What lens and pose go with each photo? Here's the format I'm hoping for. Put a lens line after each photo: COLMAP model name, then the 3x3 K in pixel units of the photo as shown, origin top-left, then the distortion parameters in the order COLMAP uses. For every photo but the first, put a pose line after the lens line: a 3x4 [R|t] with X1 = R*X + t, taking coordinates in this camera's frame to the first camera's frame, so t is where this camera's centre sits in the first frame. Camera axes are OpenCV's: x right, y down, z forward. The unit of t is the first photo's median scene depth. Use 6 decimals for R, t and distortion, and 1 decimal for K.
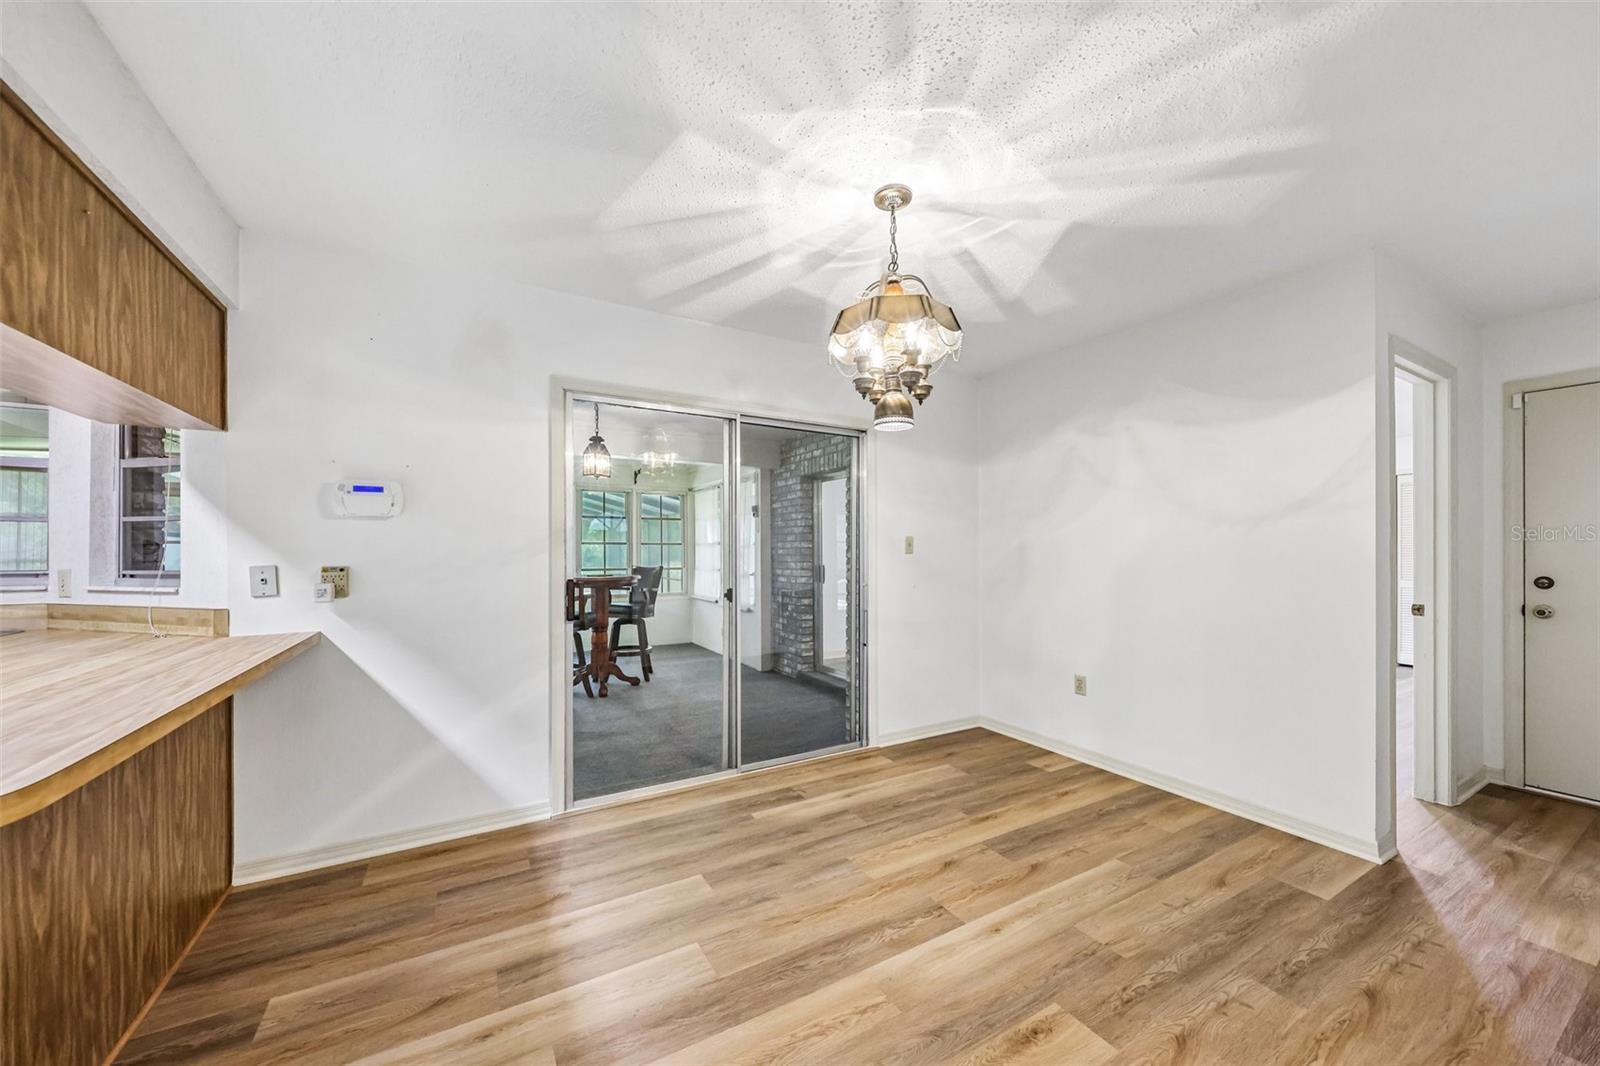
lens RADIAL K [[581.1, 0, 795.5], [0, 581.1, 552.8], [0, 0, 1]] dist [0.000164, -0.002192]
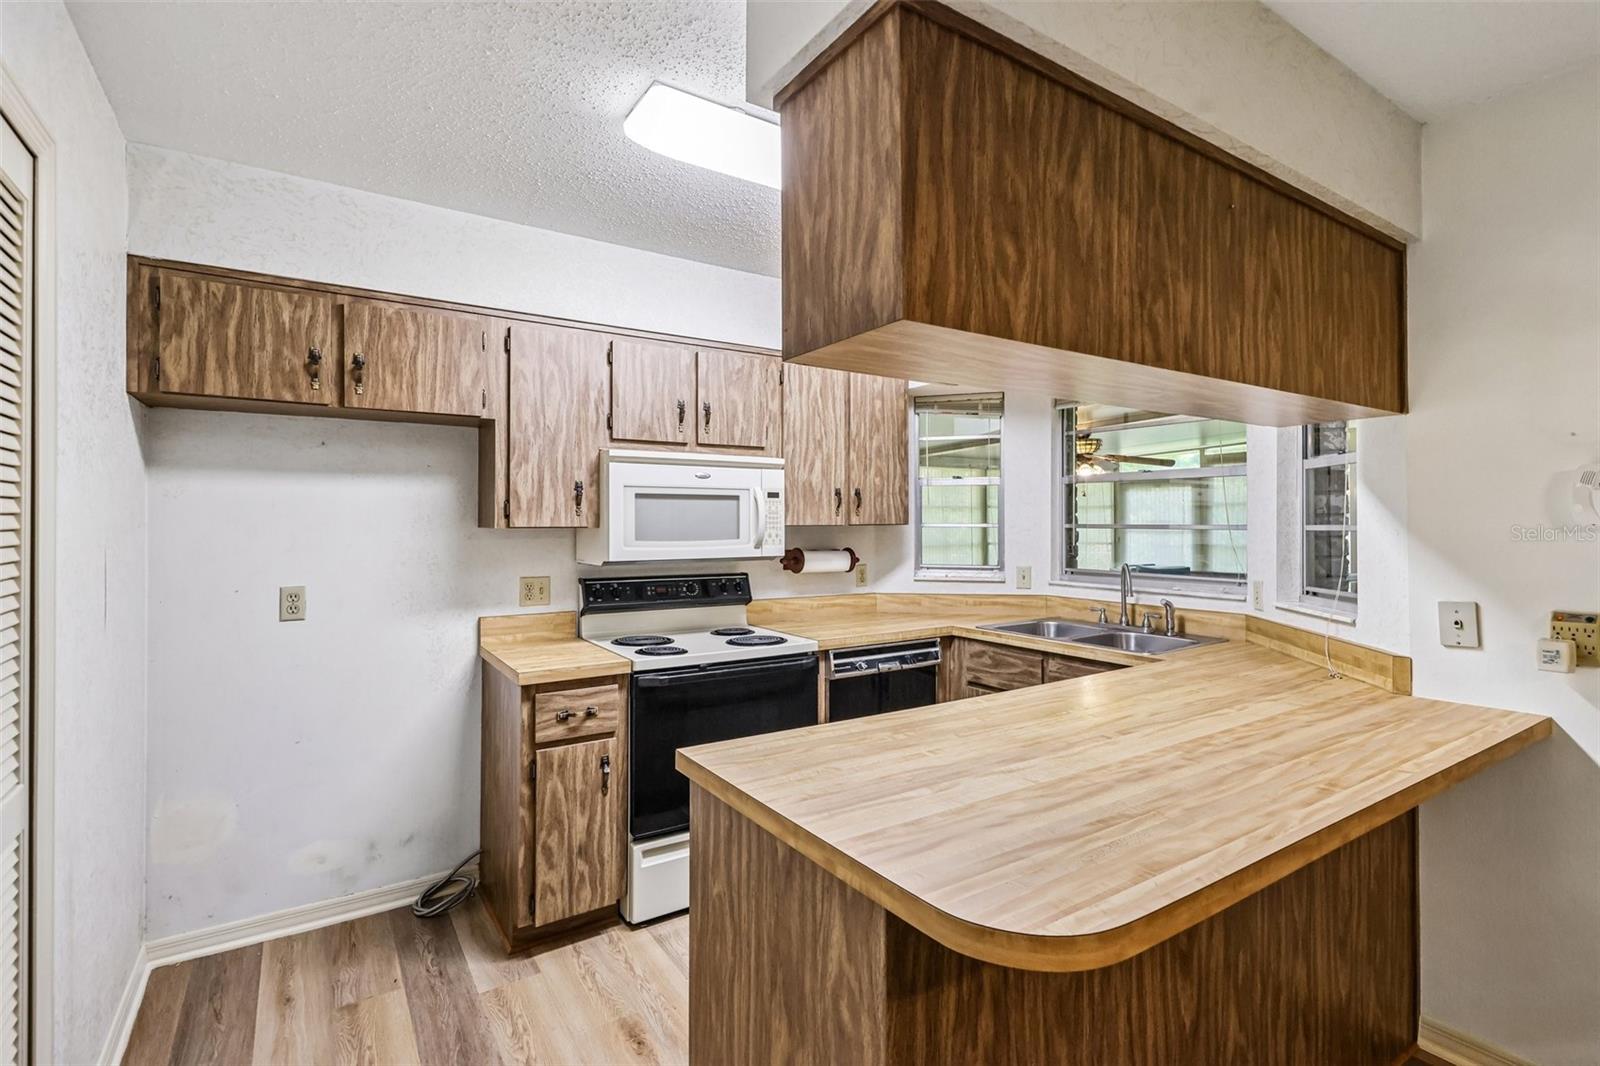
lens RADIAL K [[737.9, 0, 798.5], [0, 737.9, 521.3], [0, 0, 1]] dist [0.030167, -0.016617]
pose [[0.068132, -0.004717, -0.997665, -0.130071], [0.001603, 0.999988, -0.004619, -0.095147], [0.997675, -0.001284, 0.068139, 0.231847]]
